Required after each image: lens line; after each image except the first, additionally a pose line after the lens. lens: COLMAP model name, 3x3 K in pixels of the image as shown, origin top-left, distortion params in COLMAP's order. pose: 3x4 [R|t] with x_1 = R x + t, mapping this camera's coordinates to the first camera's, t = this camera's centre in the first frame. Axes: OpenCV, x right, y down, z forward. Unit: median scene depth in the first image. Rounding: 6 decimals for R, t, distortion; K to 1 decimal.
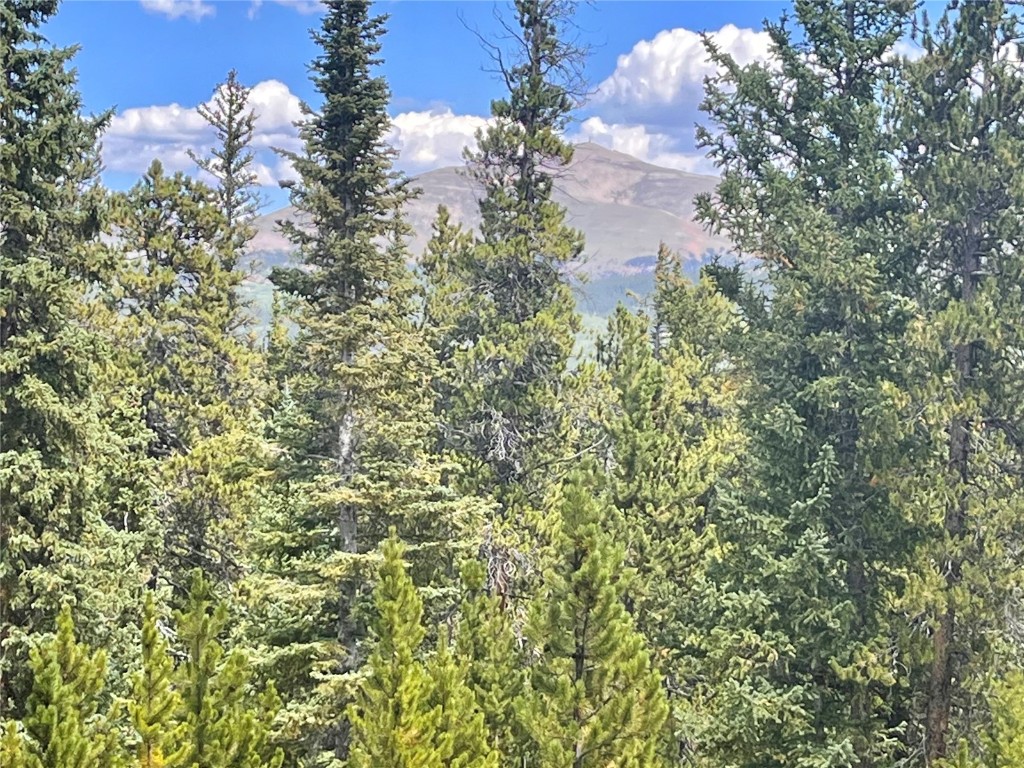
lens RADIAL K [[1945.3, 0, 512.0], [0, 1945.3, 384.0], [0, 0, 1]] dist [0.043761, -0.186398]
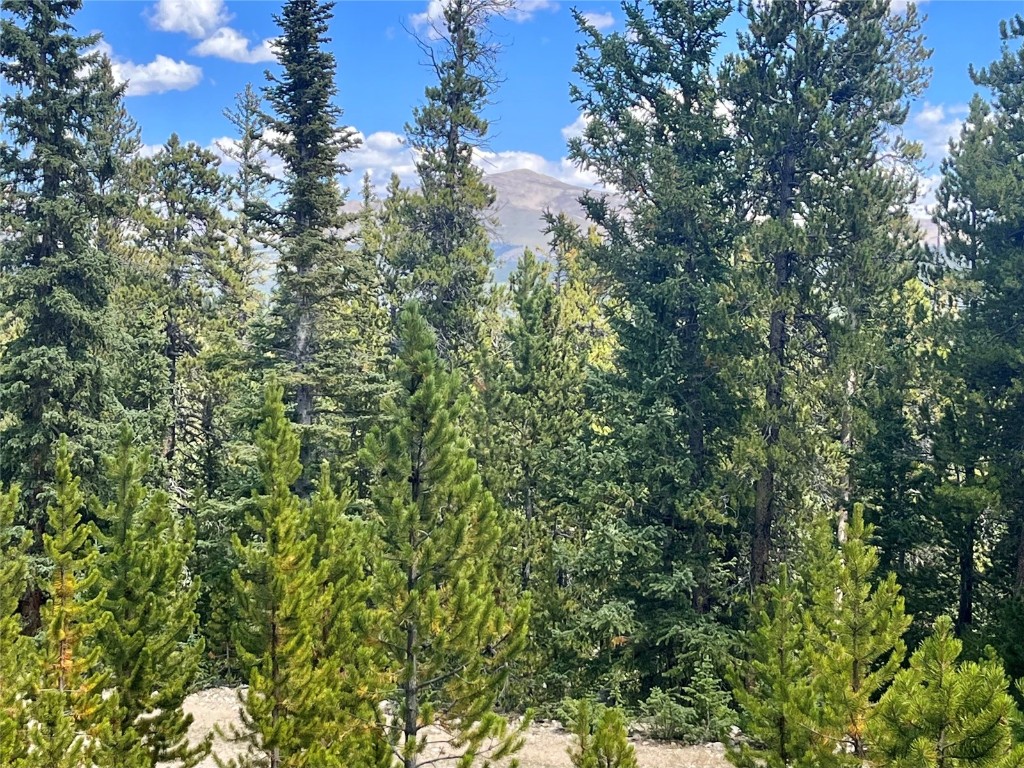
lens RADIAL K [[1334.0, 0, 513.8], [0, 1334.0, 299.6], [0, 0, 1]] dist [0.020522, -0.016376]
pose [[0.999454, 0.003658, 0.032847, 0.025776], [-0.002905, 0.999732, -0.022971, 0.024652], [-0.032922, 0.022863, 0.999196, 0.118053]]
